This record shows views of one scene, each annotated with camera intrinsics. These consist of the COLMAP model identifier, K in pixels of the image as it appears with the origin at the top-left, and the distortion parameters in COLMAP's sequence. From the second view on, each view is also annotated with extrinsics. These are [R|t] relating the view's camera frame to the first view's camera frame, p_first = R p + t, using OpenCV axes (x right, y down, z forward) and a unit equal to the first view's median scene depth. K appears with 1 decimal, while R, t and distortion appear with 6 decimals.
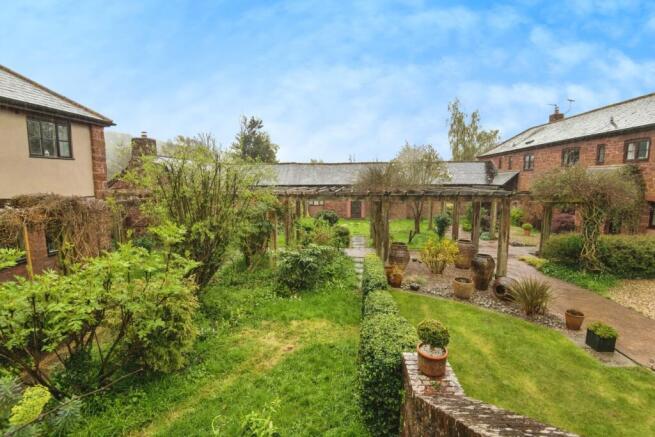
lens RADIAL K [[308.2, 0, 327.5], [0, 308.2, 218.5], [0, 0, 1]] dist [-0.002852, -0.020561]
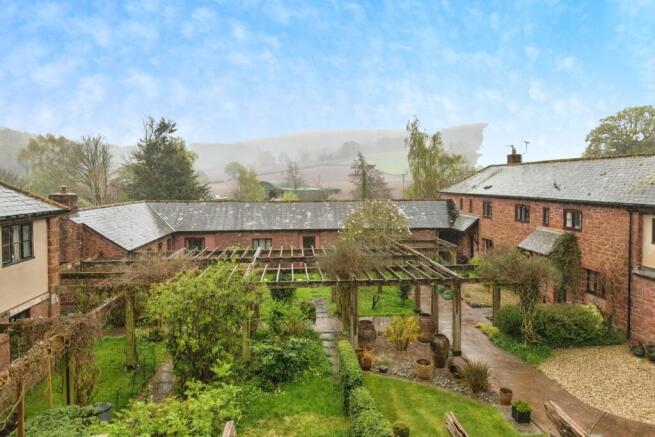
lens RADIAL K [[417.4, 0, 328.7], [0, 417.4, 199.1], [0, 0, 1]] dist [0.005647, -0.001913]
pose [[0.984197, -0.006652, 0.176951, -0.160136], [0.021773, 0.996258, -0.083645, -0.249942], [-0.175732, 0.086176, 0.980659, -0.461617]]
